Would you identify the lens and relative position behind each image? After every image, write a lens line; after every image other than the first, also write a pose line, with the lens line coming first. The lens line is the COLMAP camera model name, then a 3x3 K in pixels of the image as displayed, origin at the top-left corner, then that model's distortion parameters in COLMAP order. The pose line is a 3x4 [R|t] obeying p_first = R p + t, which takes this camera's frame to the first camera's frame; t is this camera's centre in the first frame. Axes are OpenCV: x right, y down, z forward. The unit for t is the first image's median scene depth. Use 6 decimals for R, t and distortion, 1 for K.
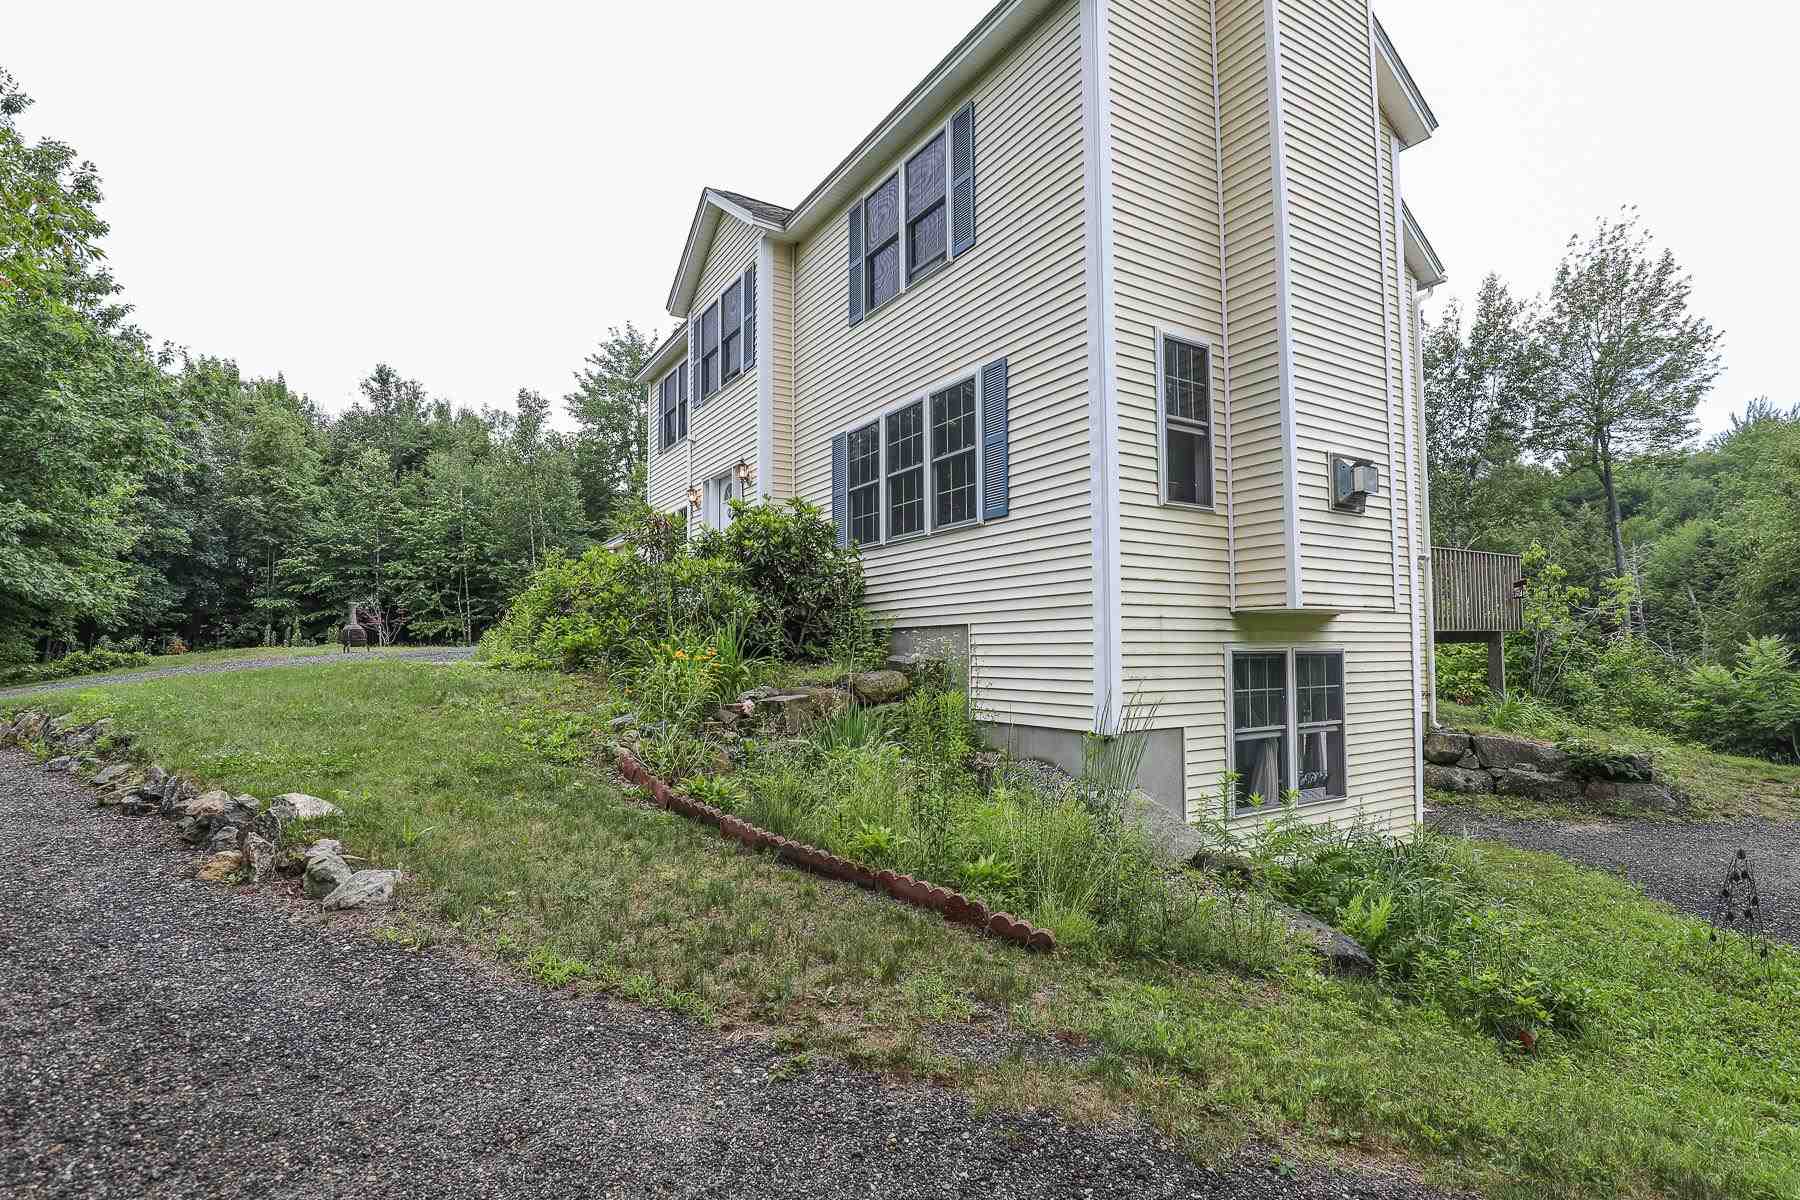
lens RADIAL K [[820.8, 0, 906.7], [0, 820.8, 606.0], [0, 0, 1]] dist [-0.019066, 0.000171]
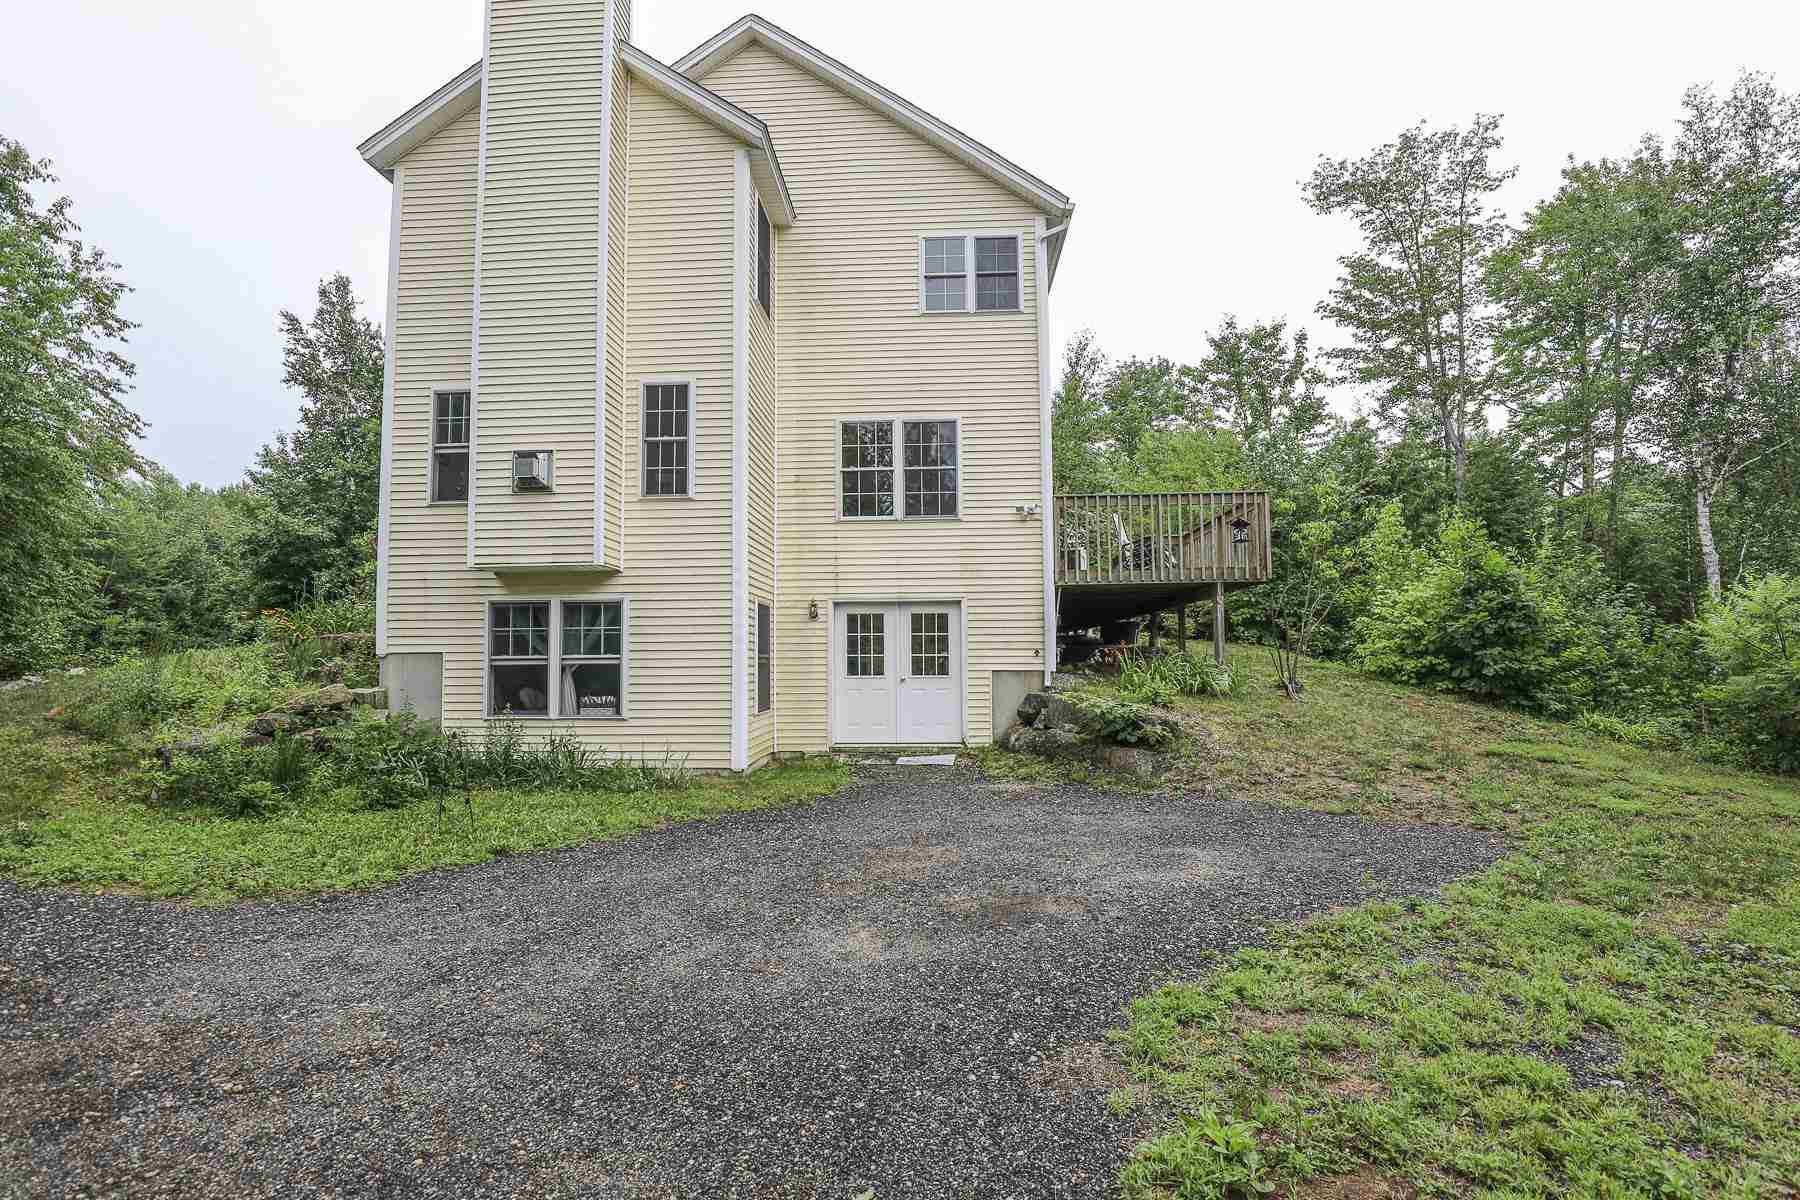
lens RADIAL K [[820.8, 0, 906.7], [0, 820.8, 606.0], [0, 0, 1]] dist [-0.019066, 0.000171]
pose [[0.832605, -0.040246, -0.552403, 1.685964], [0.036457, 0.999176, -0.017846, 0.109022], [0.552666, -0.005281, 0.833386, 0.212382]]
